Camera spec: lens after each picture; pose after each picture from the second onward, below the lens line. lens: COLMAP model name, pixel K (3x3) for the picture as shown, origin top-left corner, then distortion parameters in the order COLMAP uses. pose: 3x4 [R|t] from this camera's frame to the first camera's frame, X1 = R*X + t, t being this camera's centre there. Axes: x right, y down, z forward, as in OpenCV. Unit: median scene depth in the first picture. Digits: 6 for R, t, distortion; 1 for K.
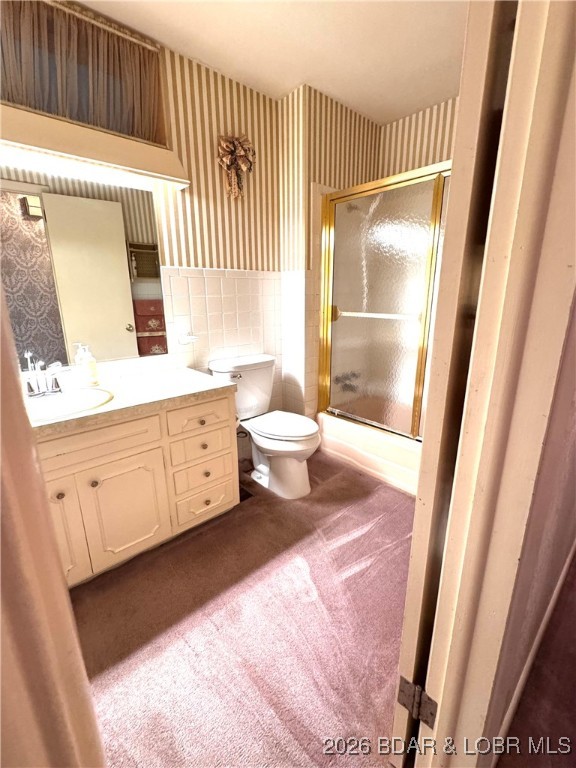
lens RADIAL K [[332.2, 0, 290.0], [0, 332.2, 387.8], [0, 0, 1]] dist [-0.017587, -0.000072]
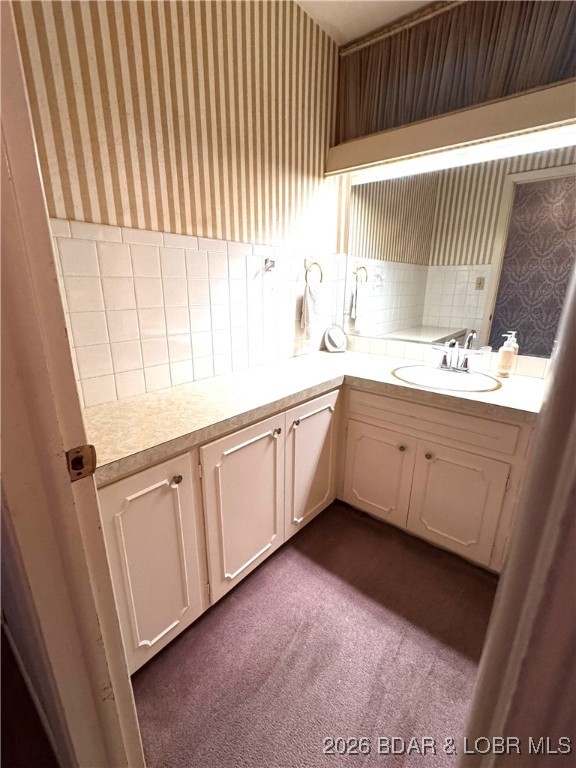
lens RADIAL K [[332.2, 0, 290.5], [0, 332.2, 378.5], [0, 0, 1]] dist [-0.017587, -0.000072]
pose [[0.137861, 0.279942, -0.950067, 0.306689], [-0.279042, 0.931348, 0.233936, -0.073588], [0.950332, 0.232858, 0.206512, 0.286073]]
